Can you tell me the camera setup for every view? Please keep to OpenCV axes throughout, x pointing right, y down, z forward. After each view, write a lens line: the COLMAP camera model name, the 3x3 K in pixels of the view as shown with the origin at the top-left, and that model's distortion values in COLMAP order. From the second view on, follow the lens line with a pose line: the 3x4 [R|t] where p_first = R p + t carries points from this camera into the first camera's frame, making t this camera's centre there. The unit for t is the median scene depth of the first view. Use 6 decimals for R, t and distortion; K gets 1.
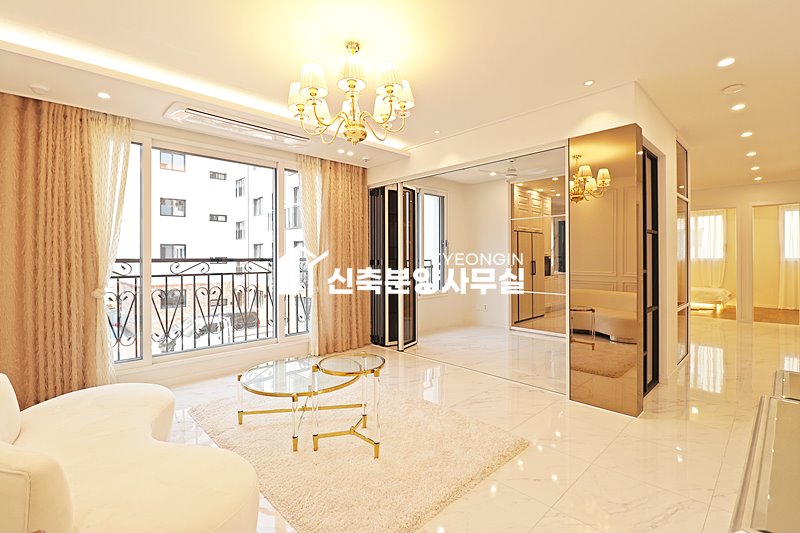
lens RADIAL K [[371.3, 0, 398.2], [0, 371.3, 264.9], [0, 0, 1]] dist [-0.007643, -0.006259]
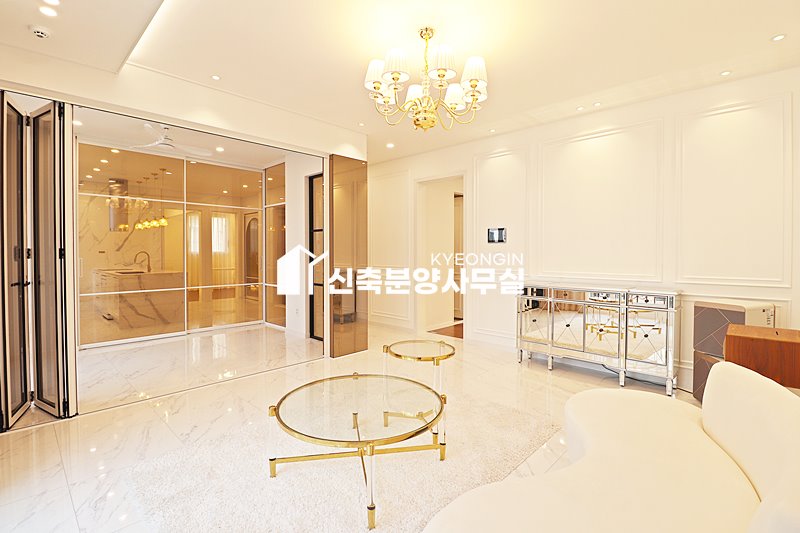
lens RADIAL K [[371.3, 0, 409.8], [0, 371.3, 259.9], [0, 0, 1]] dist [-0.007643, -0.006259]
pose [[-0.054402, -0.016771, 0.998378, -0.545857], [0.020379, 0.999632, 0.017903, 0.005365], [-0.998311, 0.021320, -0.054040, 0.531411]]
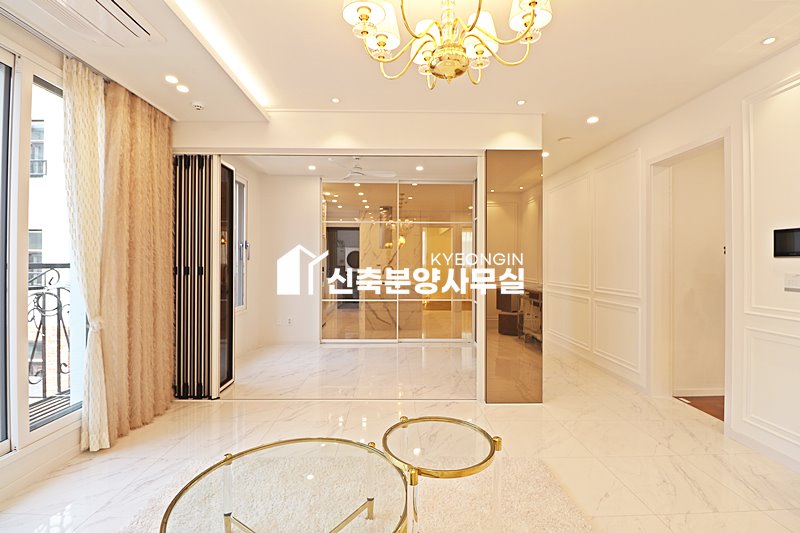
lens RADIAL K [[371.3, 0, 398.2], [0, 371.3, 263.0], [0, 0, 1]] dist [-0.007643, -0.006259]
pose [[0.678965, 0.006682, 0.734141, -0.302130], [0.008573, 0.999818, -0.017029, -0.005129], [-0.734121, 0.017856, 0.678784, 0.317160]]
